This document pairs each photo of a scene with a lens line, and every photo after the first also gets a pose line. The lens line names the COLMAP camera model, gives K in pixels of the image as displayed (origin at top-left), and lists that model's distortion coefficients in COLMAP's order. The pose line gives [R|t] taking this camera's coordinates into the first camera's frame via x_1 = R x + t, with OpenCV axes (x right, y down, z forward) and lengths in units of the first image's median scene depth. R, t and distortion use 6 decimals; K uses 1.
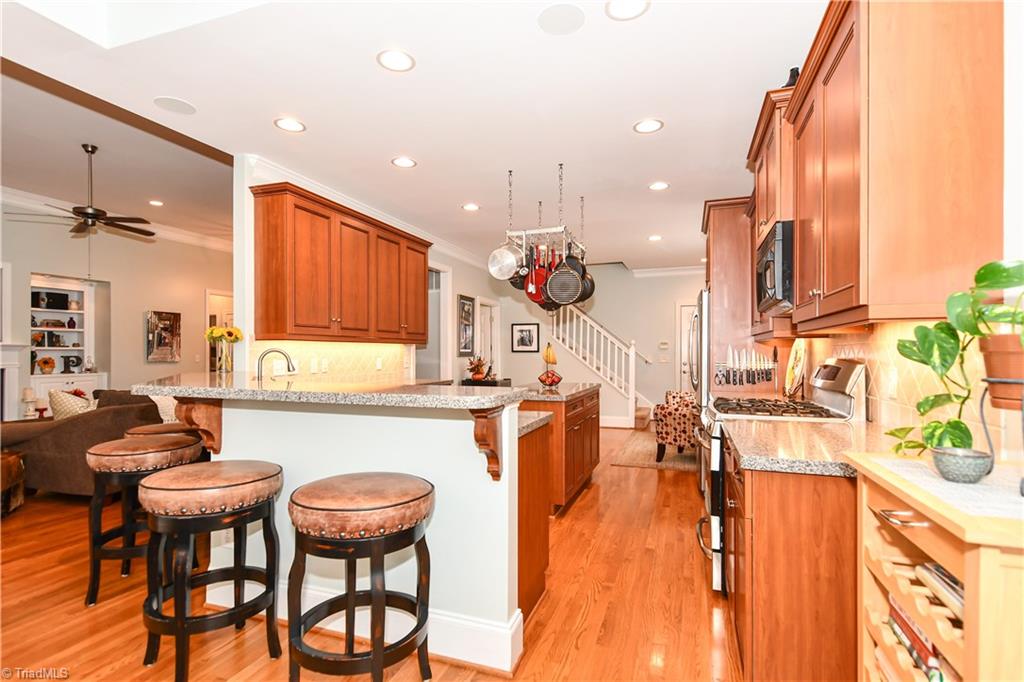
lens RADIAL K [[501.3, 0, 510.9], [0, 501.3, 348.6], [0, 0, 1]] dist [0.016121, -0.008589]
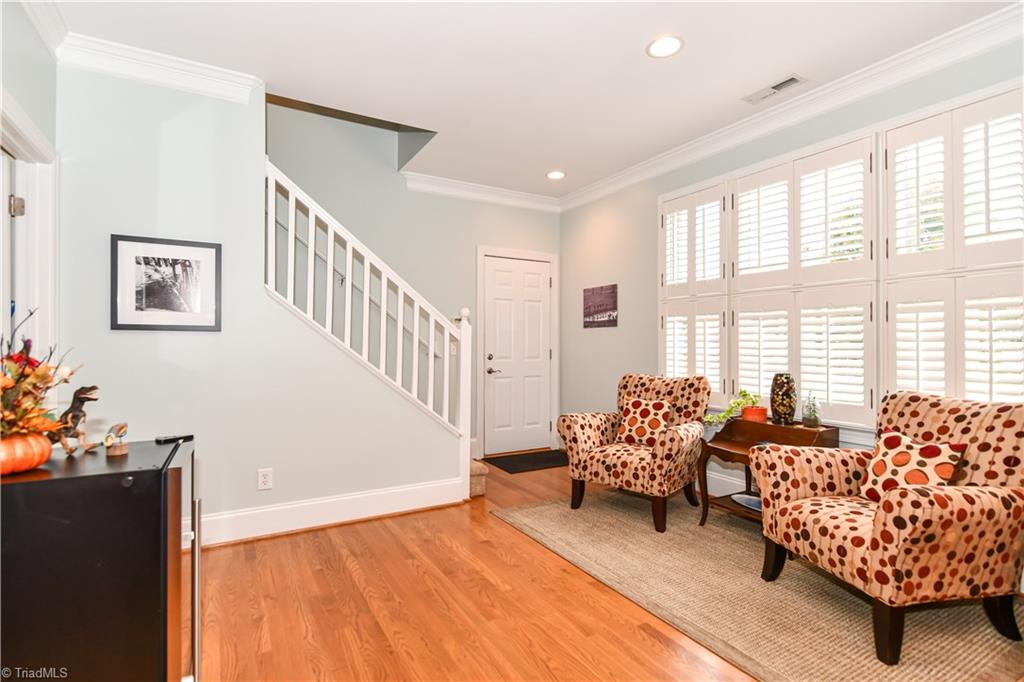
lens RADIAL K [[501.3, 0, 514.8], [0, 501.3, 341.2], [0, 0, 1]] dist [0.016121, -0.008589]
pose [[0.637281, 0.005913, 0.770609, -0.081926], [-0.009009, 0.999959, -0.000223, 0.012929], [-0.770579, -0.006801, 0.637308, 0.673820]]
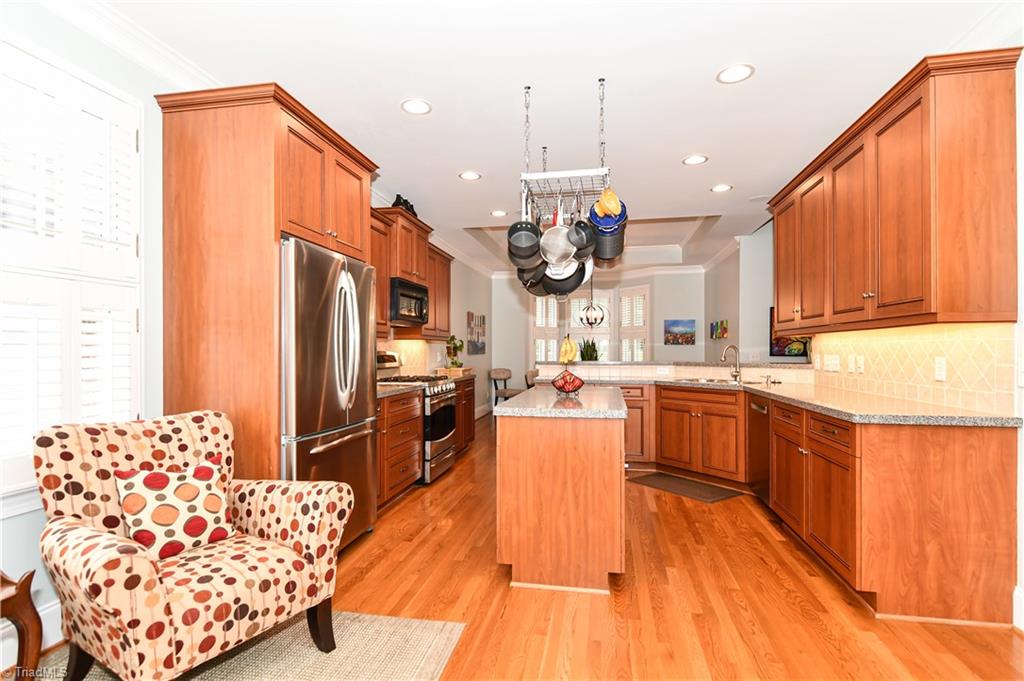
lens RADIAL K [[501.3, 0, 514.3], [0, 501.3, 347.4], [0, 0, 1]] dist [0.016121, -0.008589]
pose [[-0.987009, 0.000407, -0.160666, 0.151751], [0.002409, 0.999922, -0.012266, 0.009168], [0.160648, -0.012494, -0.986933, 0.953480]]
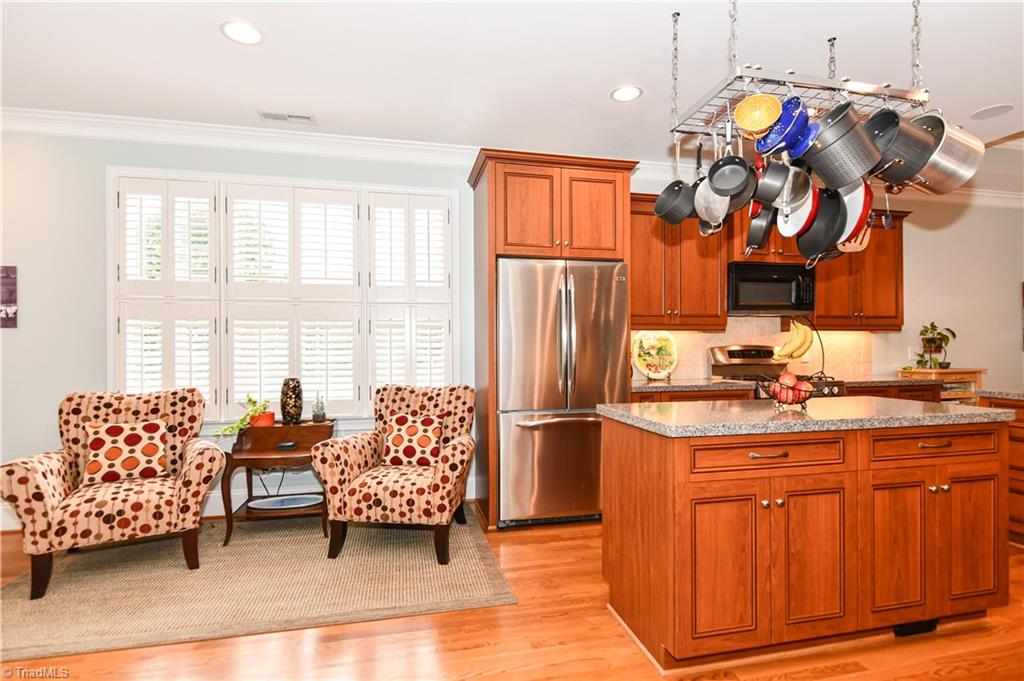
lens RADIAL K [[501.3, 0, 511.9], [0, 501.3, 343.9], [0, 0, 1]] dist [0.016121, -0.008589]
pose [[-0.534833, 0.011936, 0.844874, -0.111555], [-0.001469, 0.999886, -0.015056, 0.012841], [-0.844957, -0.009294, -0.534754, 0.833448]]
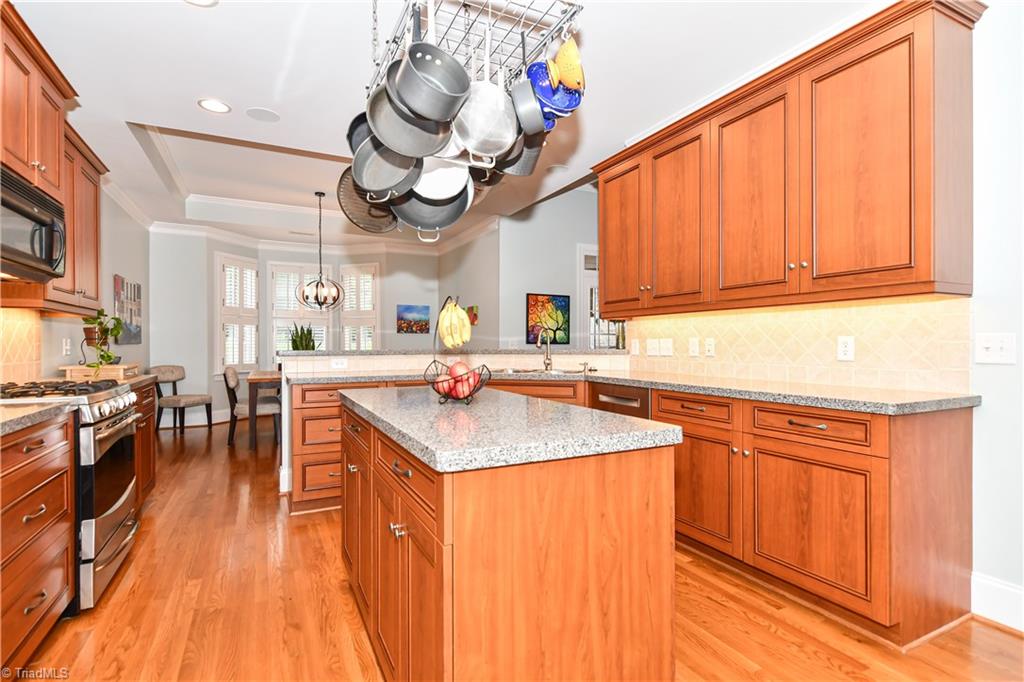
lens RADIAL K [[501.3, 0, 517.0], [0, 501.3, 345.7], [0, 0, 1]] dist [0.016121, -0.008589]
pose [[-0.689536, 0.005788, -0.724228, 0.192273], [0.007612, 0.999971, 0.000744, 0.016532], [0.724212, -0.005000, -0.689560, 0.735778]]
